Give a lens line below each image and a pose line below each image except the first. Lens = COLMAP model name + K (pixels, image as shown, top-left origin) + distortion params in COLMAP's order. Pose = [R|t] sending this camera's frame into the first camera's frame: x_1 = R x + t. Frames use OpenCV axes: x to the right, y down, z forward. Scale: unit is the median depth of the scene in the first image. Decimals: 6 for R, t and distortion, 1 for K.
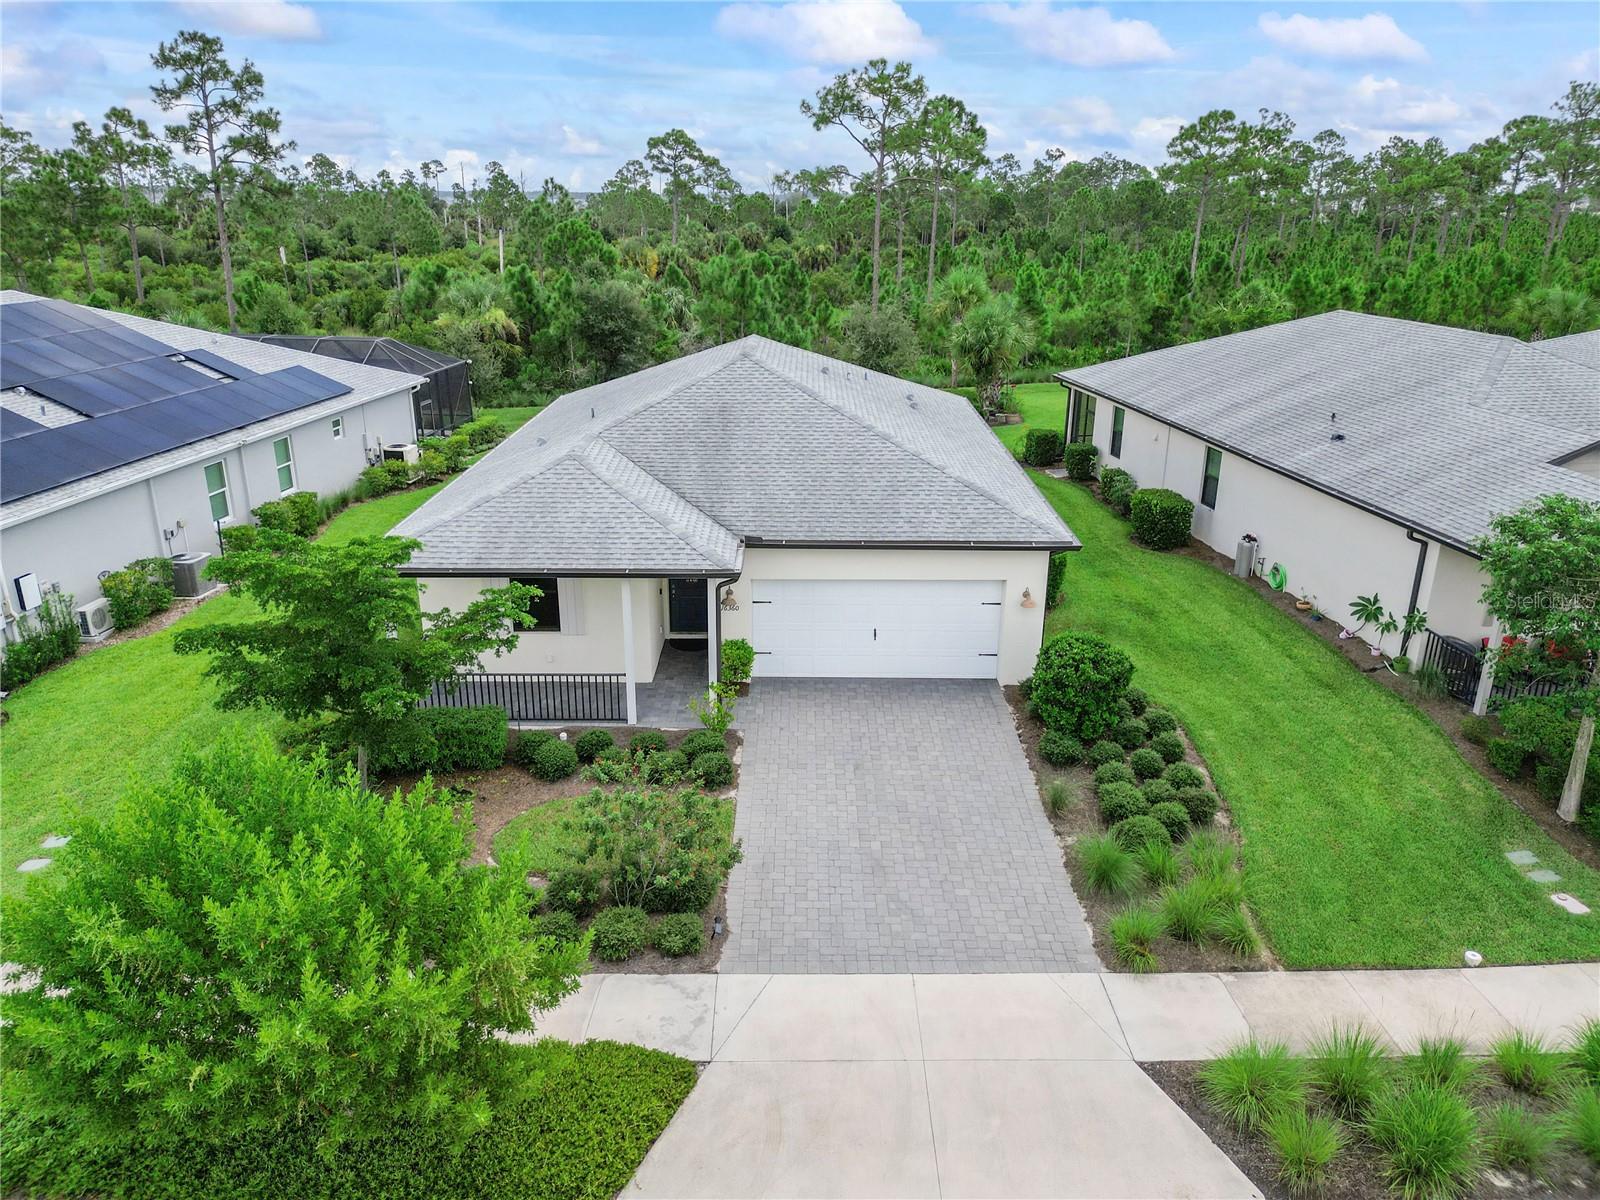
lens RADIAL K [[1129.7, 0, 800.0], [0, 1129.7, 600.0], [0, 0, 1]] dist [0.062410, -0.068445]
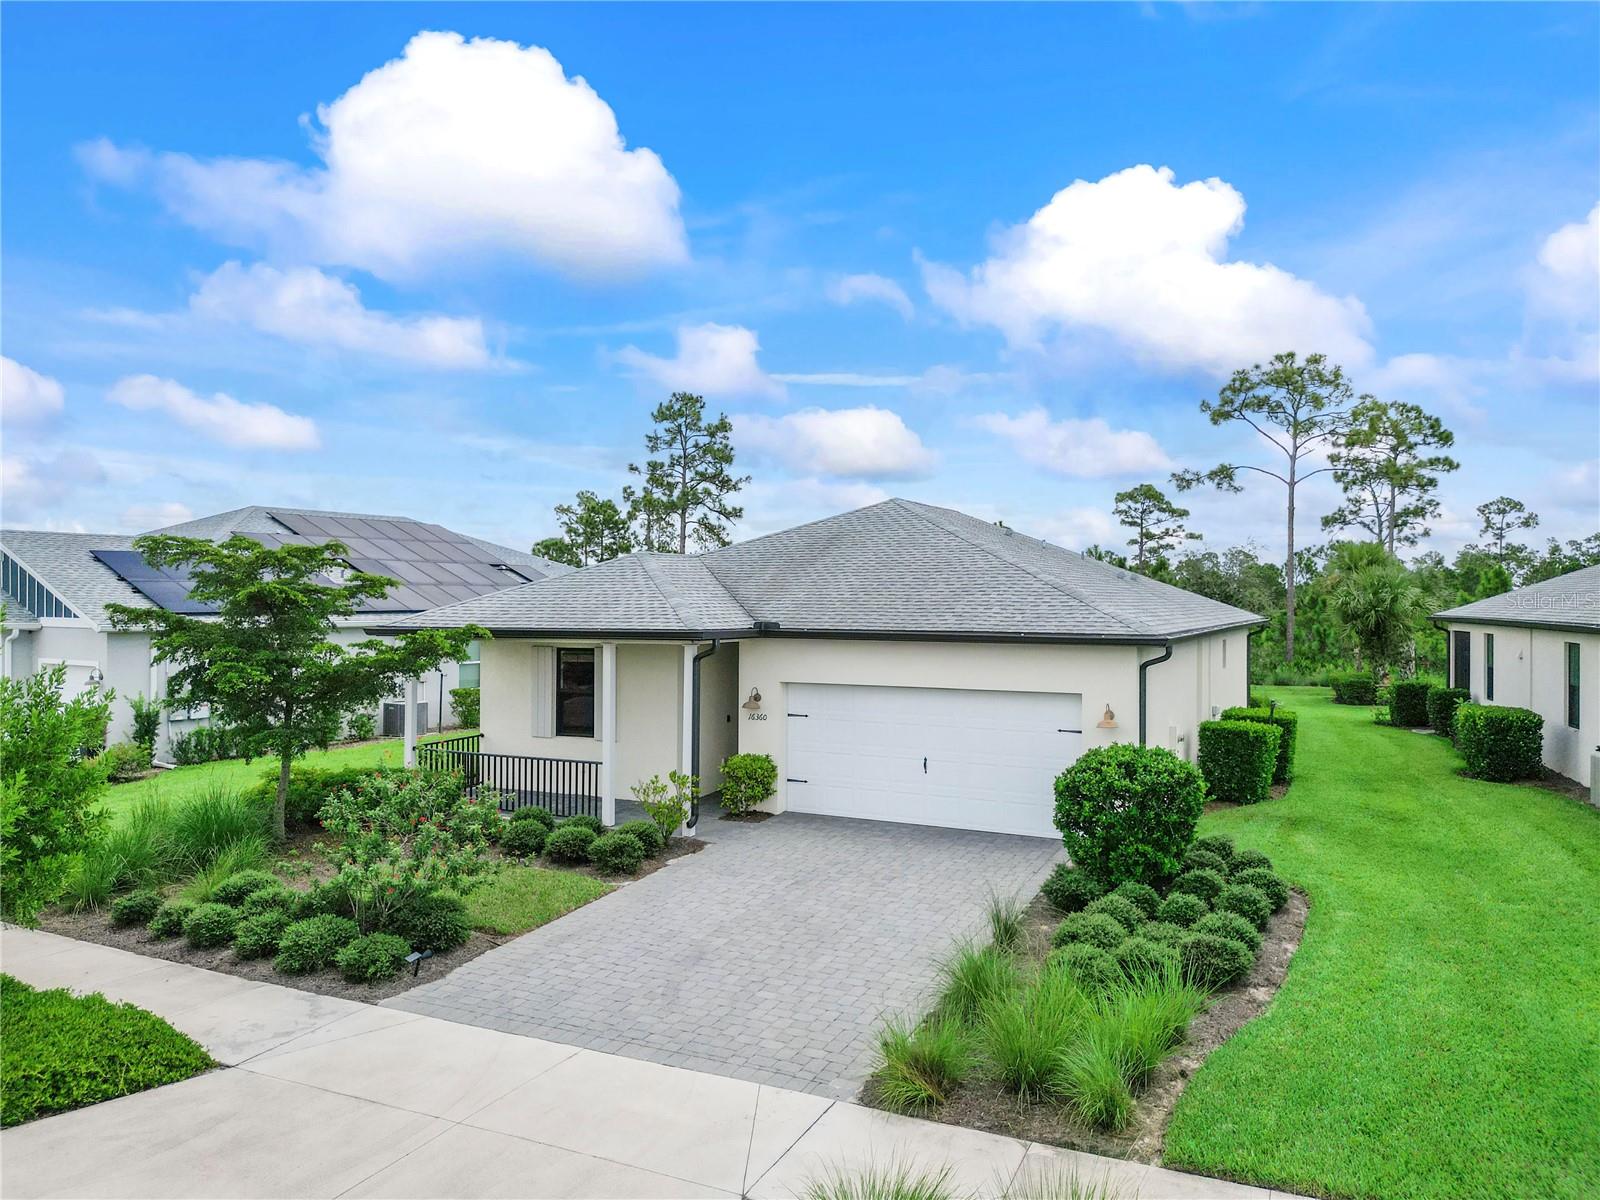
lens RADIAL K [[1129.7, 0, 800.0], [0, 1129.7, 600.0], [0, 0, 1]] dist [0.062410, -0.068445]
pose [[0.896962, -0.002925, -0.442097, 0.223607], [-0.144480, 0.943134, -0.299374, 0.113150], [0.417832, 0.332401, 0.845533, 0.168336]]
